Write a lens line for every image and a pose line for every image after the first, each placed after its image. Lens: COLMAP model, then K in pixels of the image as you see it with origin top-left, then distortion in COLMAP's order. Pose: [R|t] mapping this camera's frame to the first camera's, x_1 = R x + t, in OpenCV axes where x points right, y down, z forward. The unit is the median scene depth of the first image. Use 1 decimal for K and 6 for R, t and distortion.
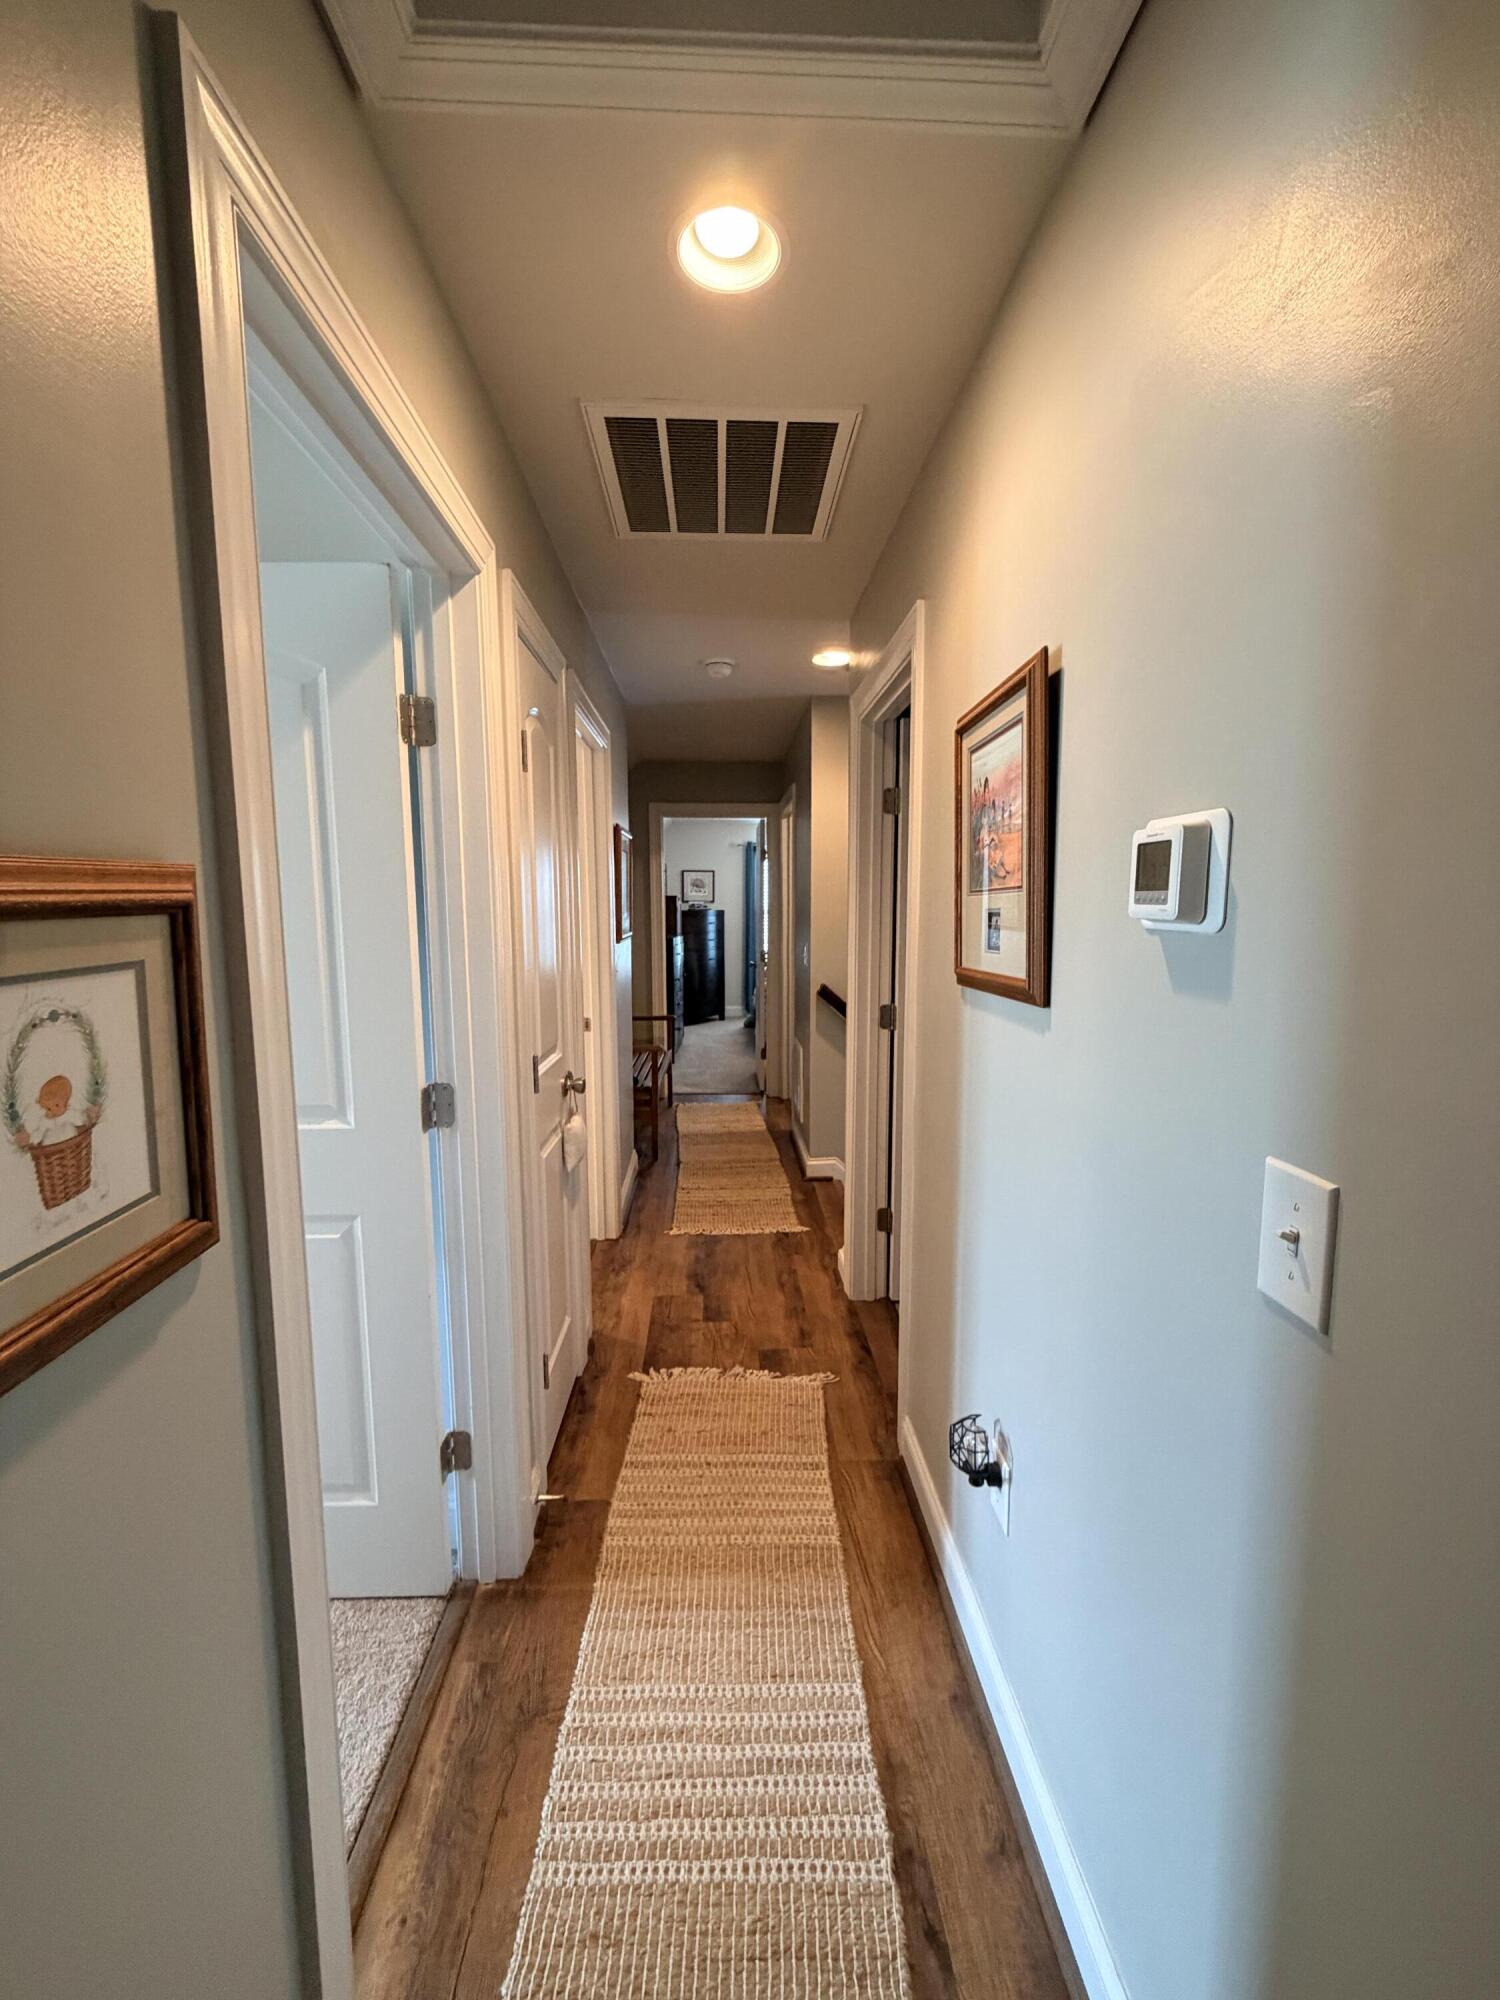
lens RADIAL K [[798.1, 0, 747.2], [0, 798.1, 996.3], [0, 0, 1]] dist [0.000025, -0.000130]
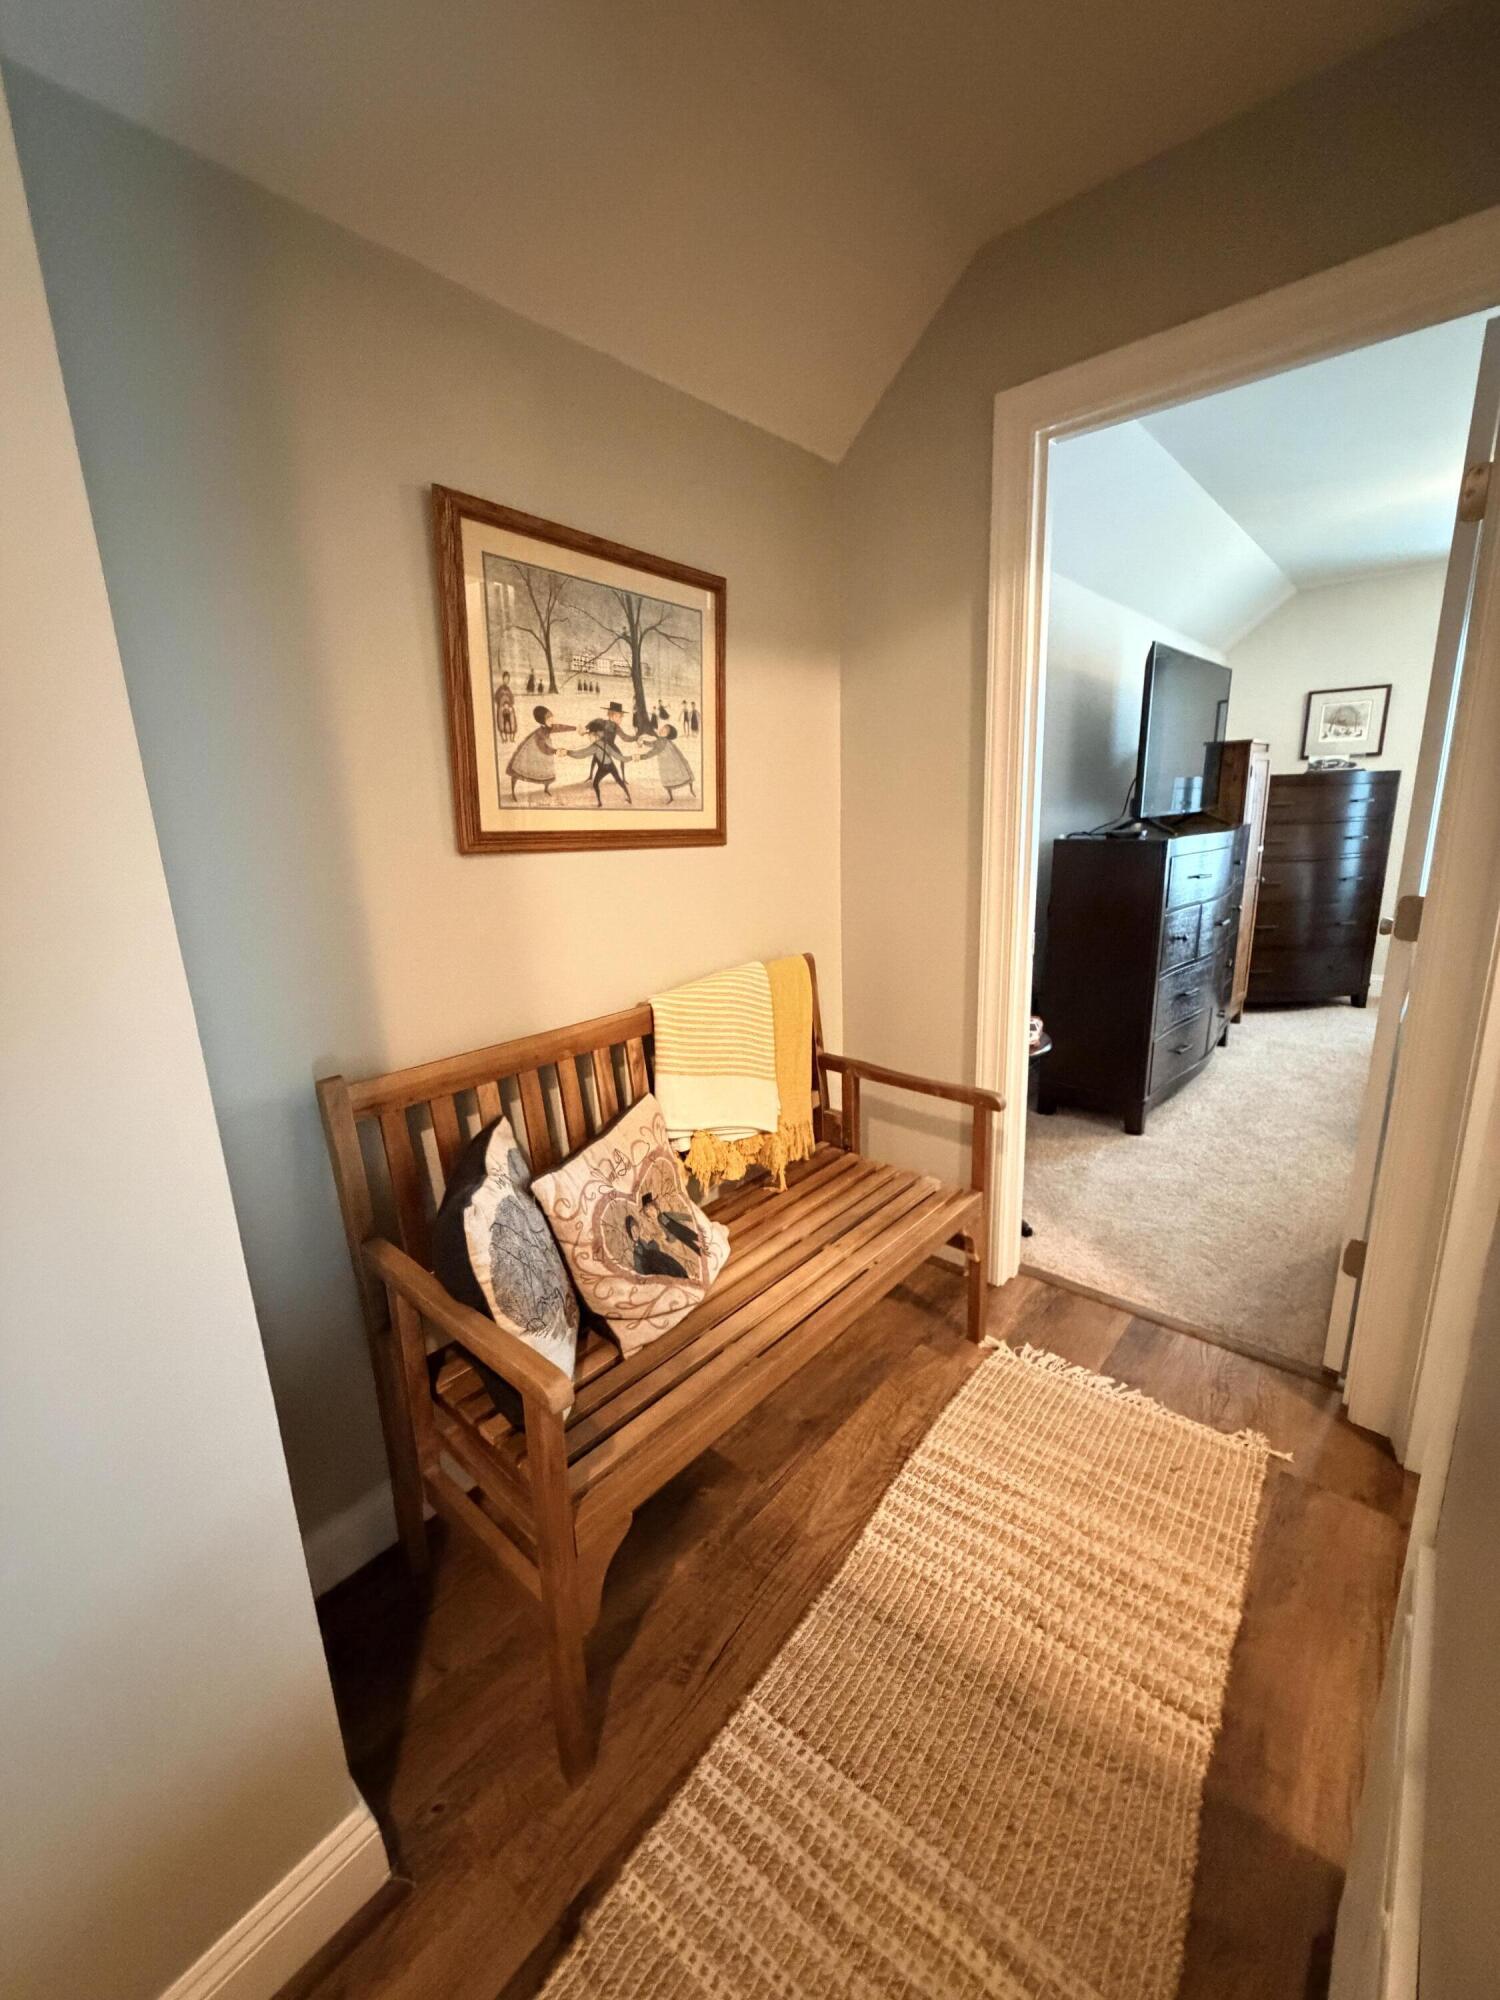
lens RADIAL K [[798.1, 0, 752.2], [0, 798.1, 983.6], [0, 0, 1]] dist [0.000025, -0.000130]
pose [[0.724608, 0.138493, -0.675103, 0.027618], [-0.054368, 0.988034, 0.144334, -0.034345], [0.687014, -0.067881, 0.723467, 0.413764]]
